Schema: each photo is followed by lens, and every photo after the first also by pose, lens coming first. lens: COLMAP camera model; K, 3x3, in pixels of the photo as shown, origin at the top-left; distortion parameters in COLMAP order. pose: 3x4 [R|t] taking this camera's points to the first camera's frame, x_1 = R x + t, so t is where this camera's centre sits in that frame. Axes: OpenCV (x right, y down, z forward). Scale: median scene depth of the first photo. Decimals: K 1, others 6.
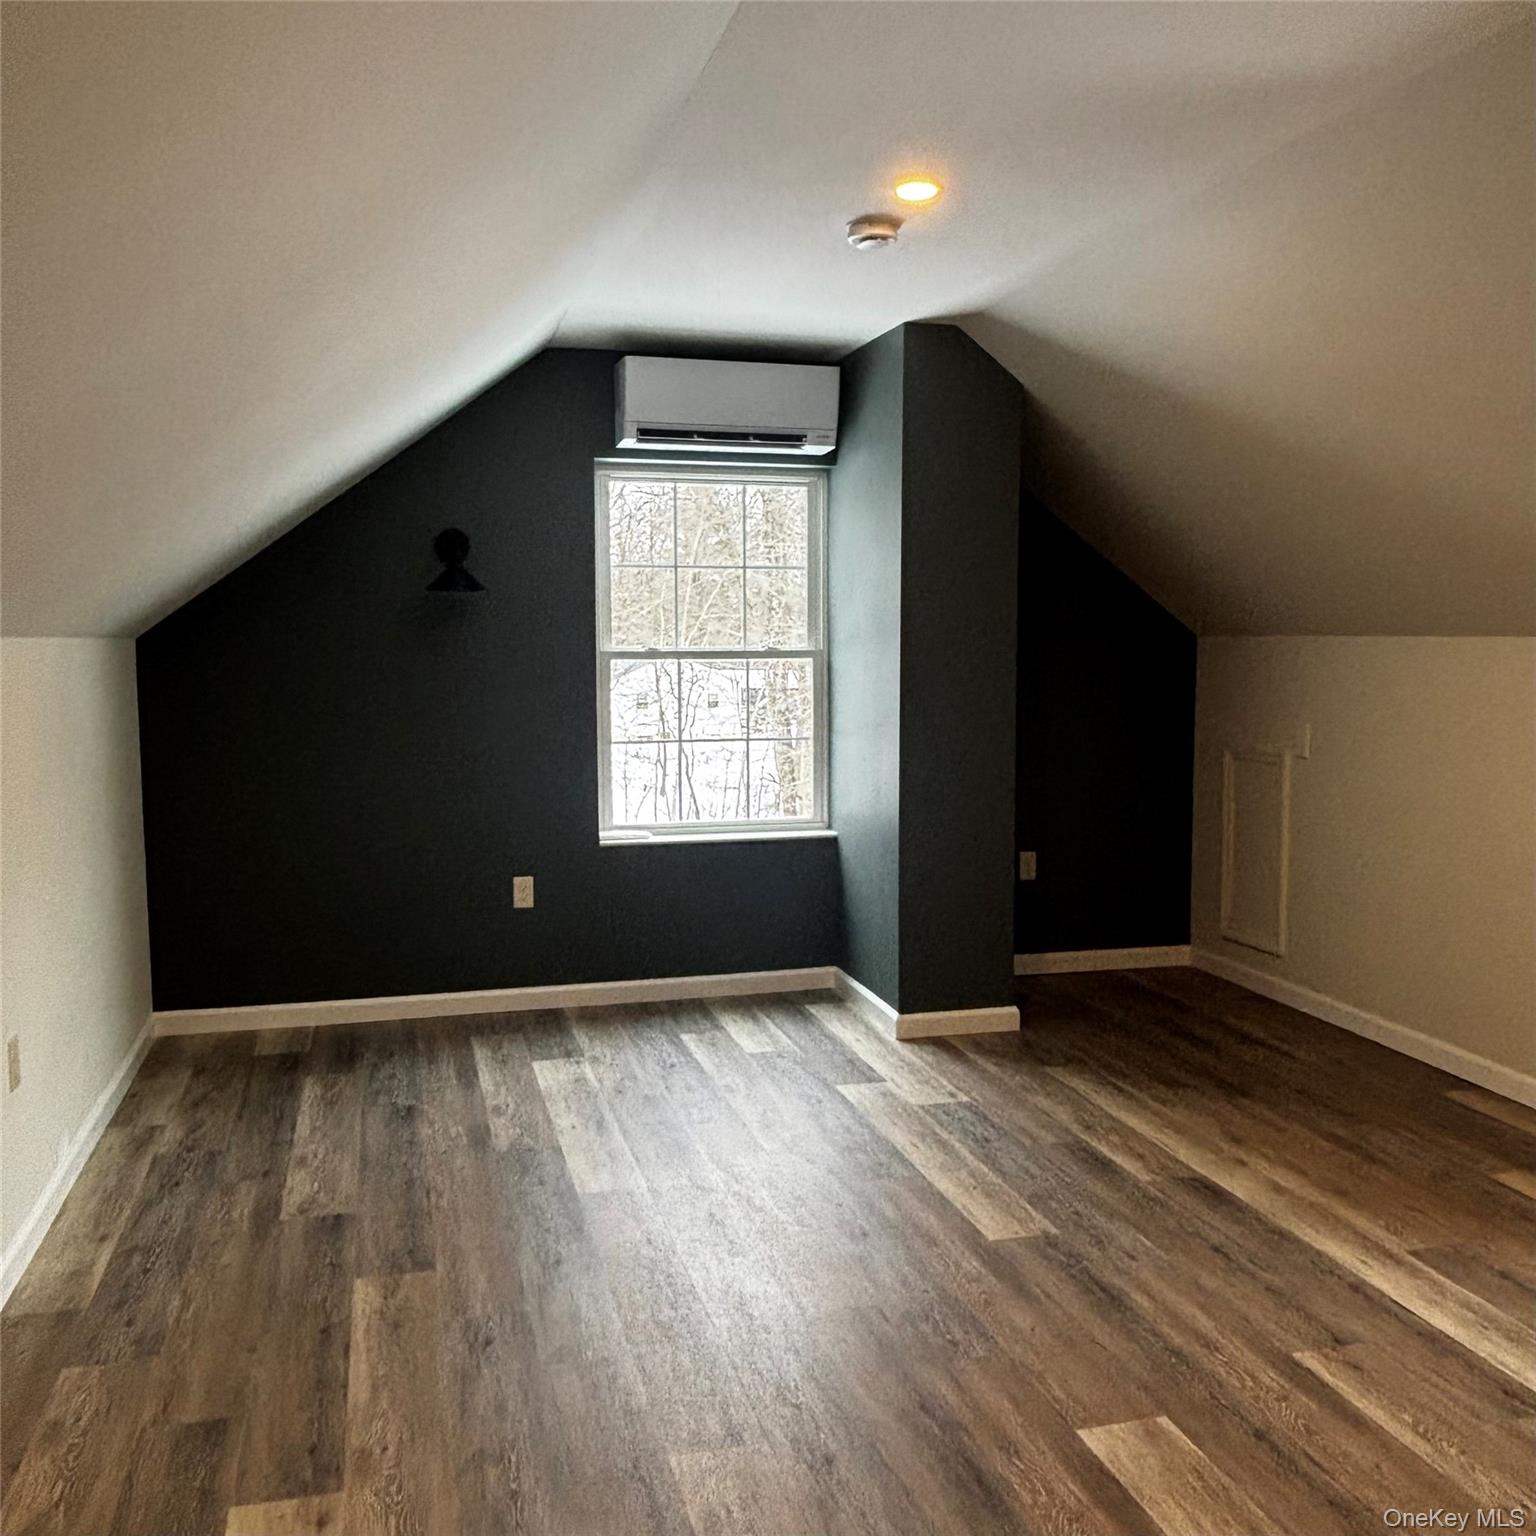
lens RADIAL K [[1445.0, 0, 768.0], [0, 1445.0, 768.0], [0, 0, 1]] dist [0.013800, -0.016993]
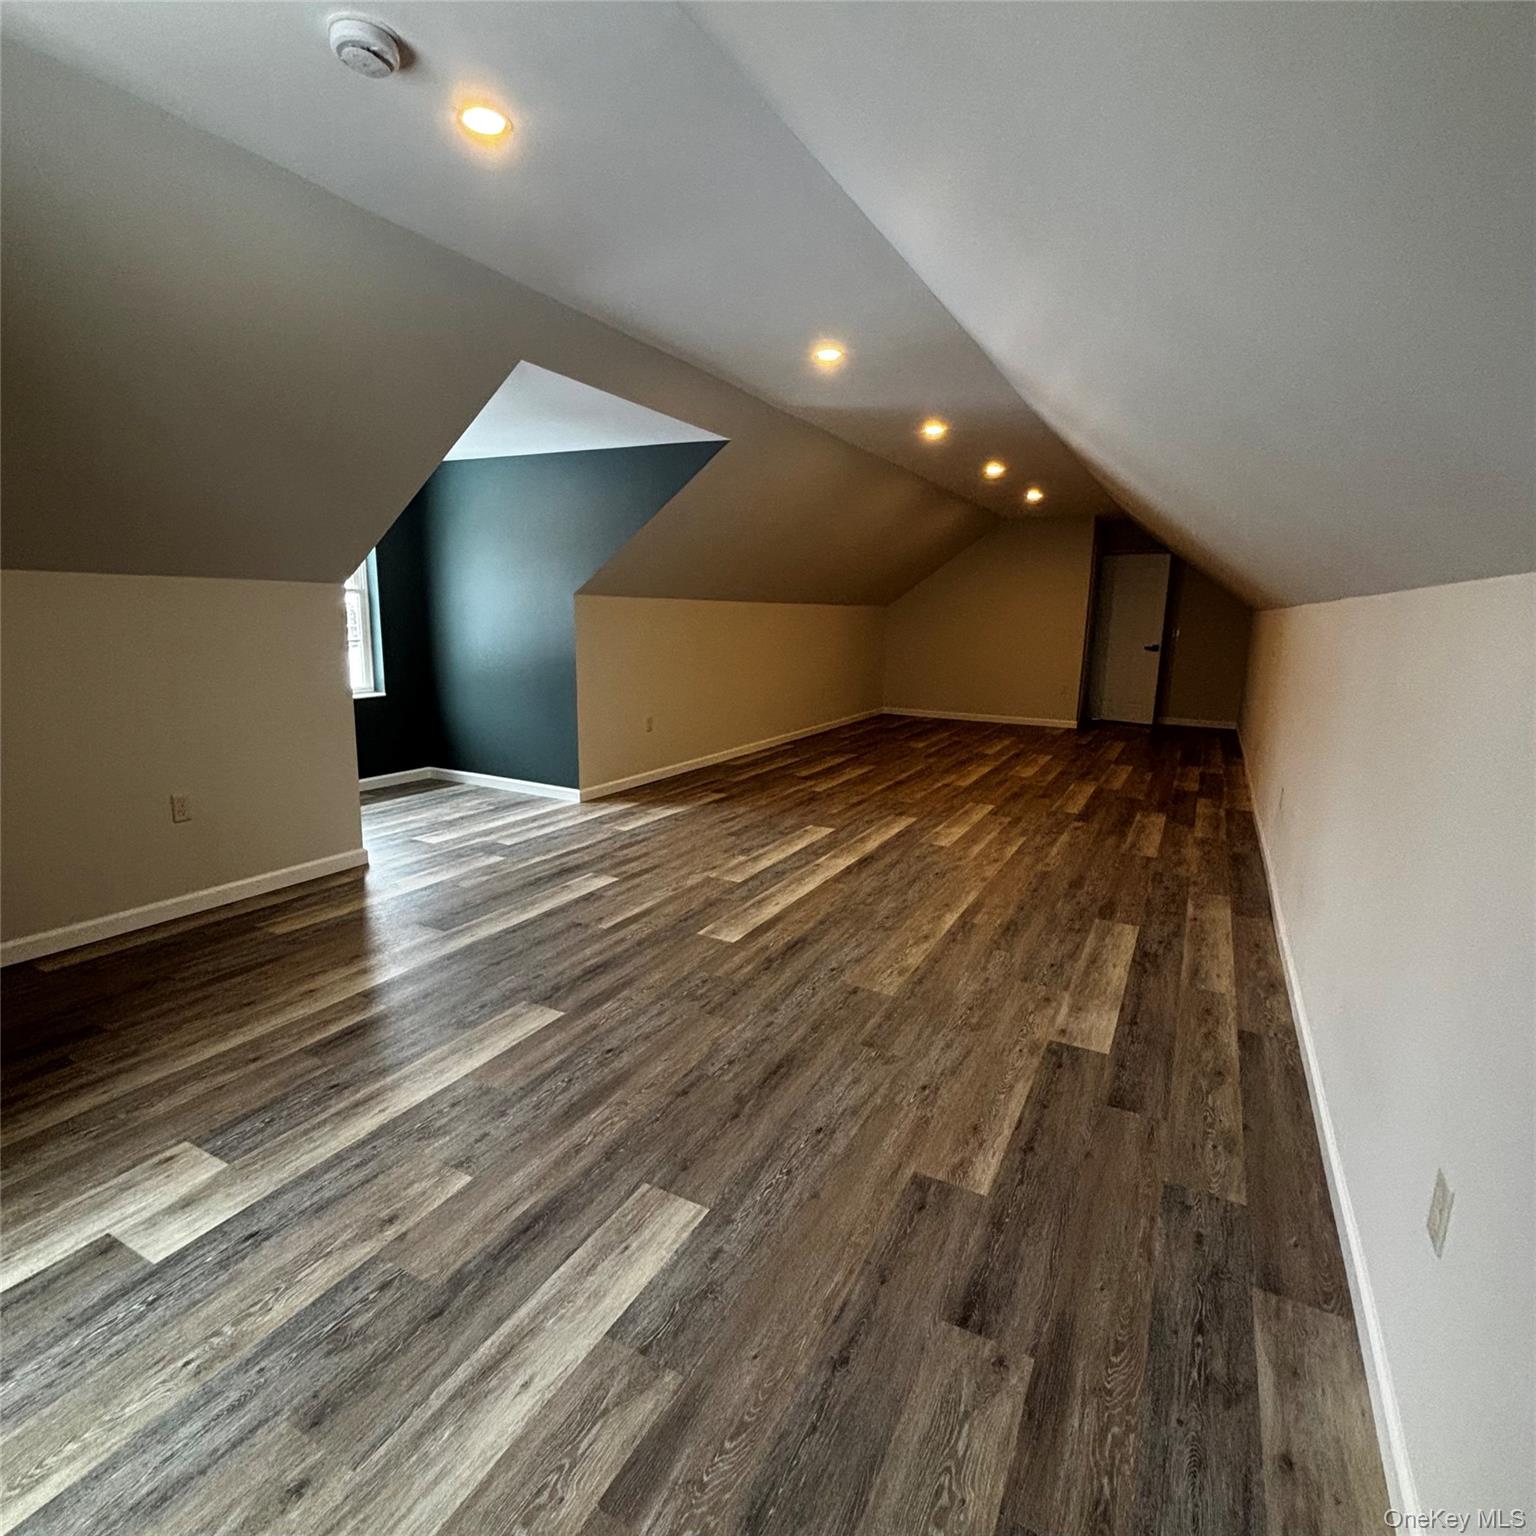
lens RADIAL K [[878.4, 0, 764.9], [0, 878.4, 763.4], [0, 0, 1]] dist [0.004153, -0.000380]
pose [[-0.744031, -0.131882, 0.655000, -0.554975], [0.038833, 0.970133, 0.239445, -0.113967], [-0.667016, 0.203590, -0.716688, 1.533801]]
